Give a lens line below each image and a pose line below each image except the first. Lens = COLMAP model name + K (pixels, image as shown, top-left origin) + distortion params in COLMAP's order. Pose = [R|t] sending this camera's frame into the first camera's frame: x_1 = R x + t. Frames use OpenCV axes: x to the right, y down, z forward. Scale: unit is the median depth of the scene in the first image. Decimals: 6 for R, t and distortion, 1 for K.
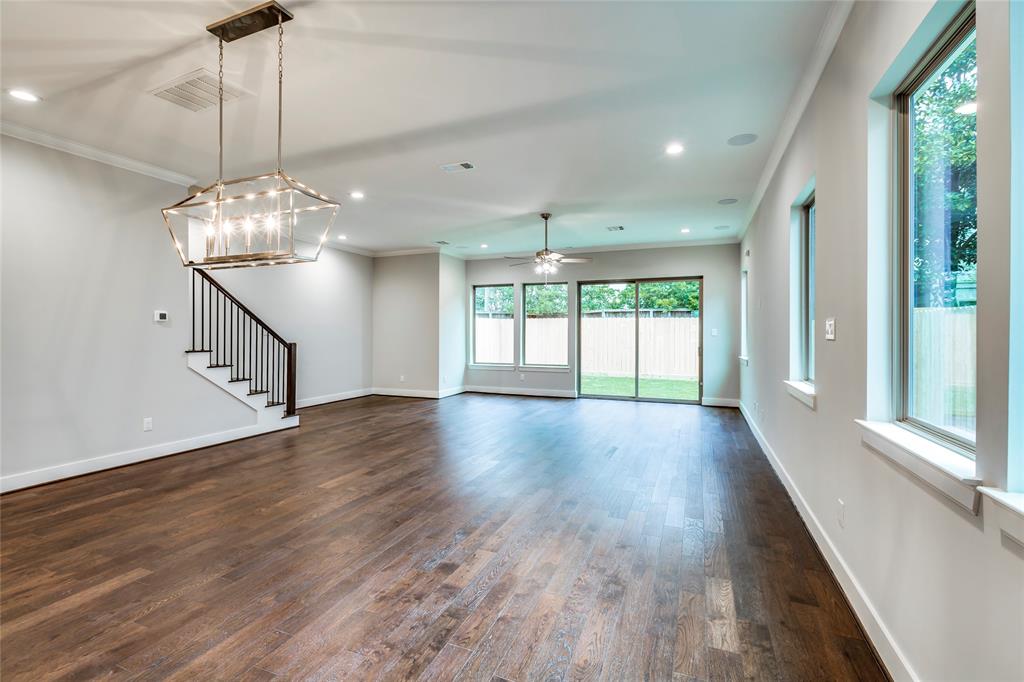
lens RADIAL K [[456.8, 0, 508.1], [0, 456.8, 334.2], [0, 0, 1]] dist [0.002529, -0.000262]
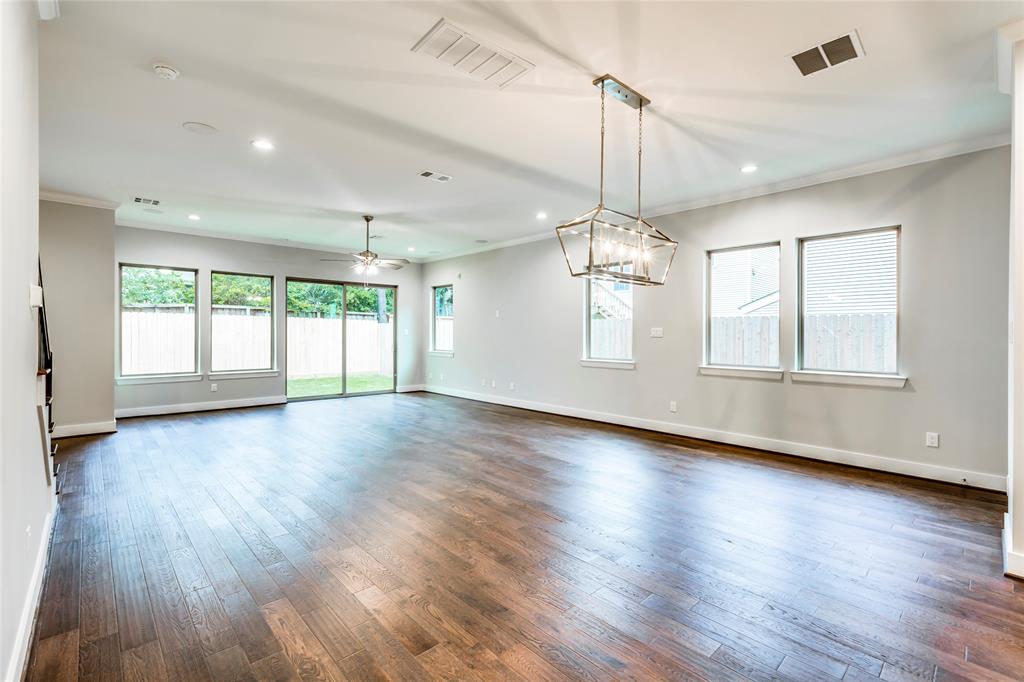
lens RADIAL K [[456.8, 0, 508.1], [0, 456.8, 334.2], [0, 0, 1]] dist [0.002529, -0.000262]
pose [[0.432405, -0.001441, 0.901678, -0.514061], [-0.001032, 0.999997, 0.002093, -0.002268], [-0.901679, -0.001836, 0.432402, 0.203480]]
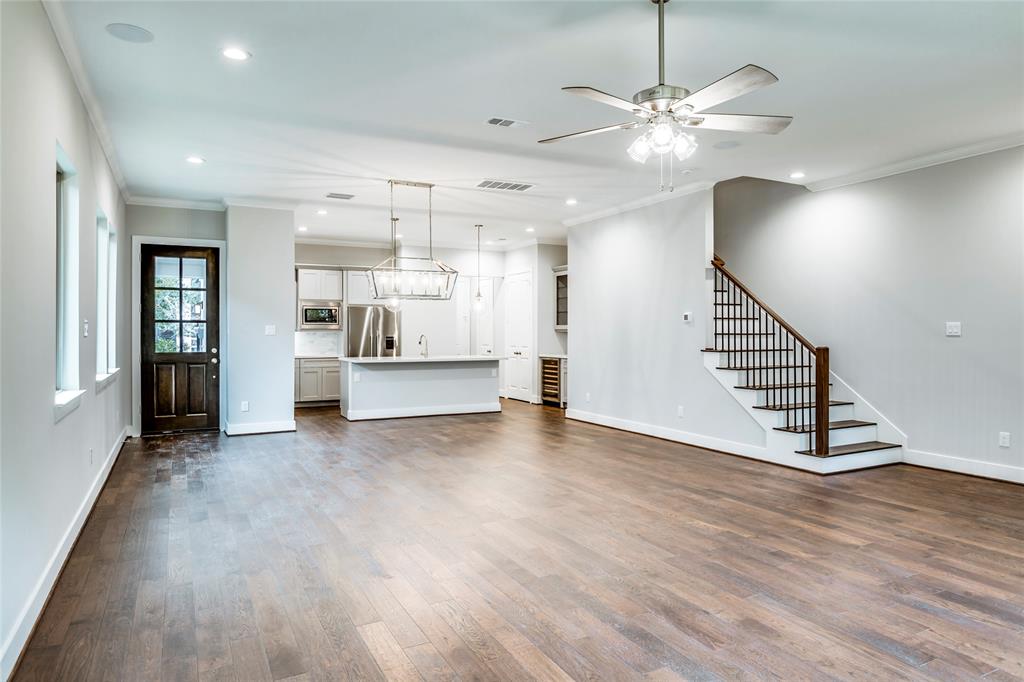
lens RADIAL K [[641.8, 0, 509.1], [0, 641.8, 332.2], [0, 0, 1]] dist [-0.001173, -0.000045]
pose [[-0.648464, -0.002050, -0.761242, 0.385034], [-0.002531, 0.999997, -0.000536, -0.000837], [0.761241, 0.001579, -0.648467, 0.901293]]
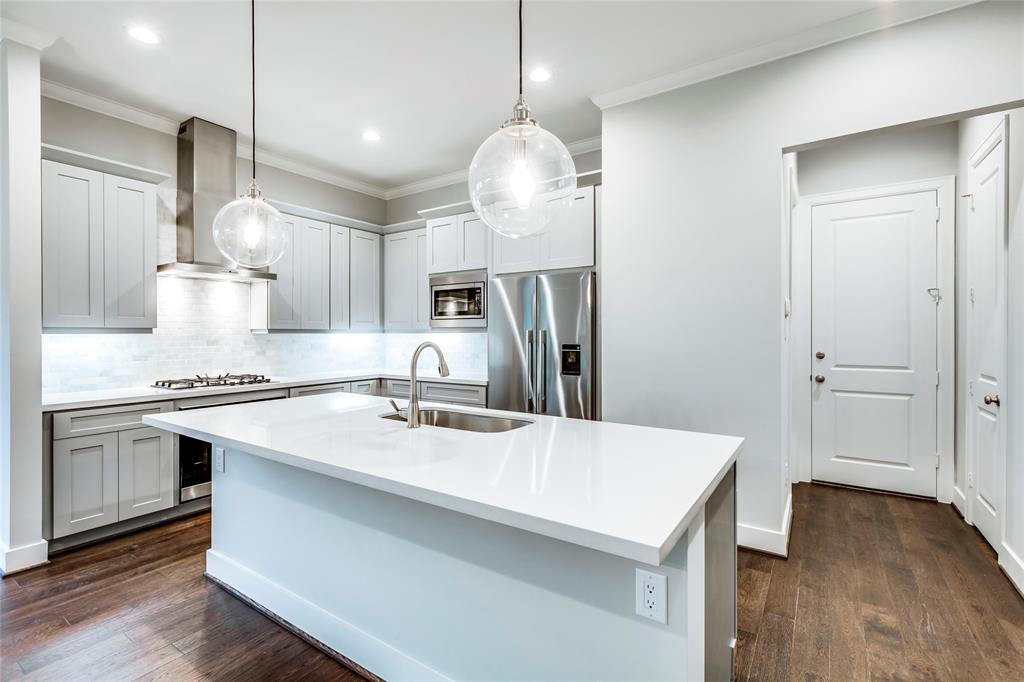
lens RADIAL K [[459.2, 0, 503.1], [0, 459.2, 334.3], [0, 0, 1]] dist [-0.000258, -0.000030]
pose [[-0.976693, -0.001256, 0.214638, -0.482206], [-0.000169, 0.999987, 0.005082, -0.001935], [-0.214641, 0.004927, -0.976680, 0.253370]]
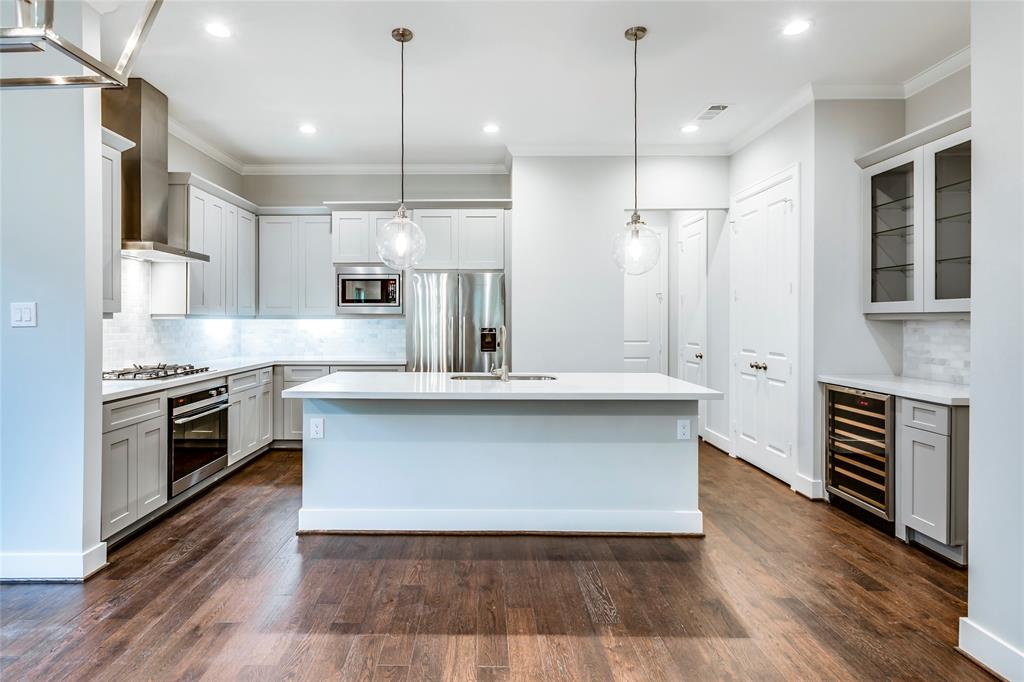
lens RADIAL K [[528.1, 0, 479.8], [0, 528.1, 319.2], [0, 0, 1]] dist [-0.003286, -0.000265]
pose [[-0.928875, -0.003591, -0.370377, -0.228310], [-0.004317, 0.999990, 0.001131, -0.001988], [0.370369, 0.002650, -0.928881, 0.401850]]
